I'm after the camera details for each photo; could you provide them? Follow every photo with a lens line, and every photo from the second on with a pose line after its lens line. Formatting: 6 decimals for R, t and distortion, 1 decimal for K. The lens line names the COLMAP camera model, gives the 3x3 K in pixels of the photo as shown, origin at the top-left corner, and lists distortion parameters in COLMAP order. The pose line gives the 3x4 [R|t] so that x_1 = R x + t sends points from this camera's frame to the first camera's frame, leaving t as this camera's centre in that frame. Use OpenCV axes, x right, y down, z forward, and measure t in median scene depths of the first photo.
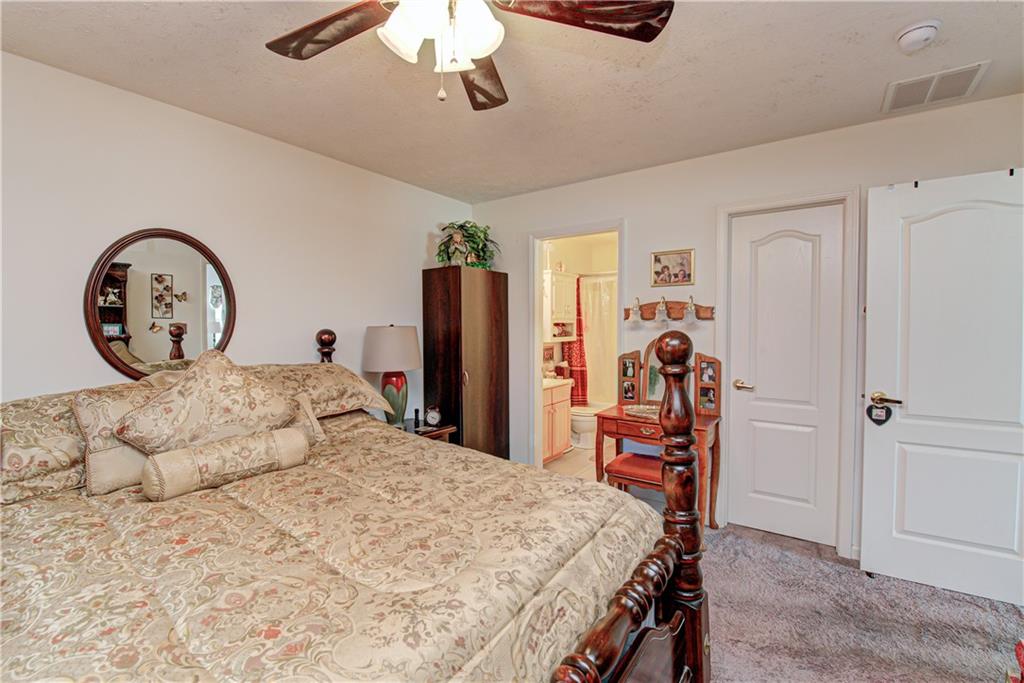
lens RADIAL K [[443.5, 0, 512.8], [0, 443.5, 339.0], [0, 0, 1]] dist [-0.003038, -0.008980]
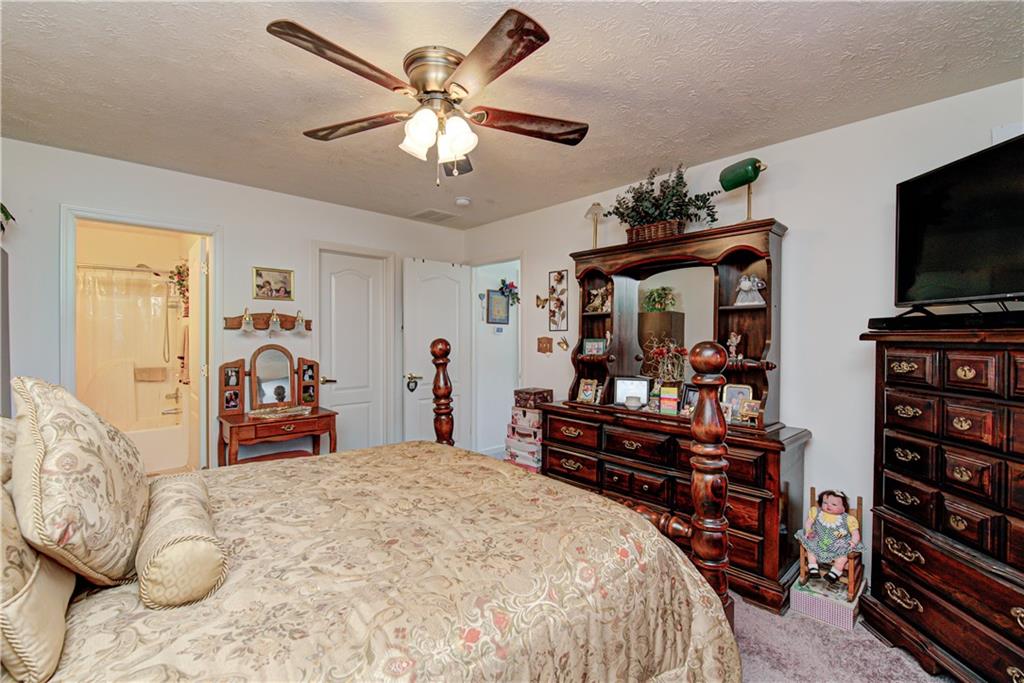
lens RADIAL K [[443.5, 0, 517.7], [0, 443.5, 340.2], [0, 0, 1]] dist [-0.003038, -0.008980]
pose [[0.191492, -0.006501, 0.981473, -0.593077], [0.023931, 0.999712, 0.001953, -0.004563], [-0.981202, 0.023113, 0.191592, 0.169530]]
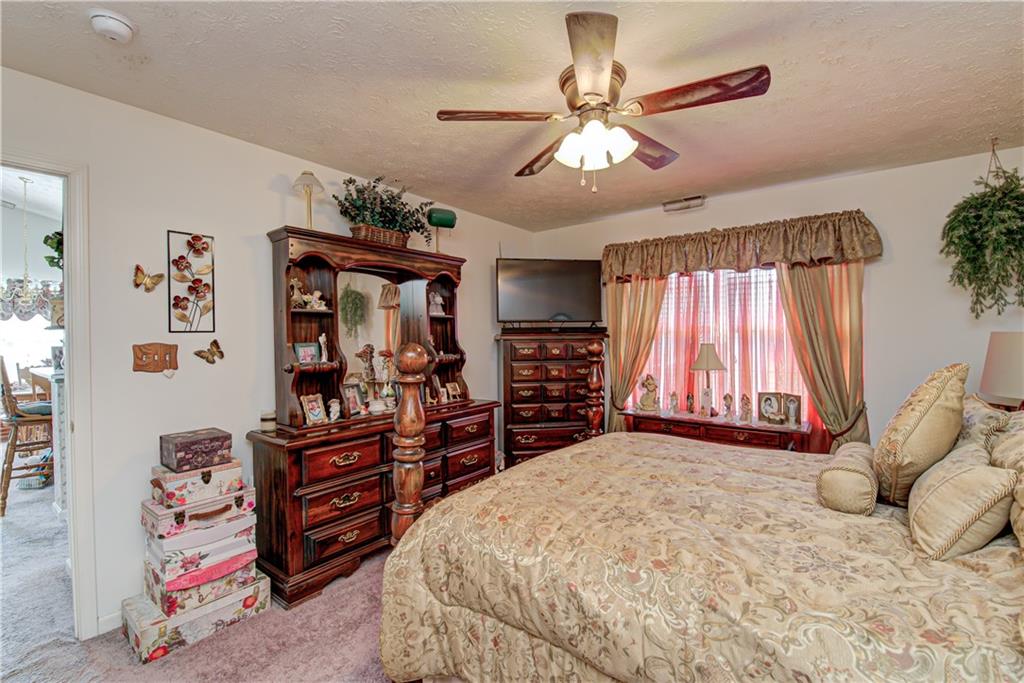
lens RADIAL K [[443.5, 0, 515.7], [0, 443.5, 338.7], [0, 0, 1]] dist [-0.003038, -0.008980]
pose [[-0.998959, 0.009776, 0.044556, 0.010841], [0.011368, 0.999301, 0.035603, -0.032522], [-0.044177, 0.036072, -0.998372, 0.952334]]
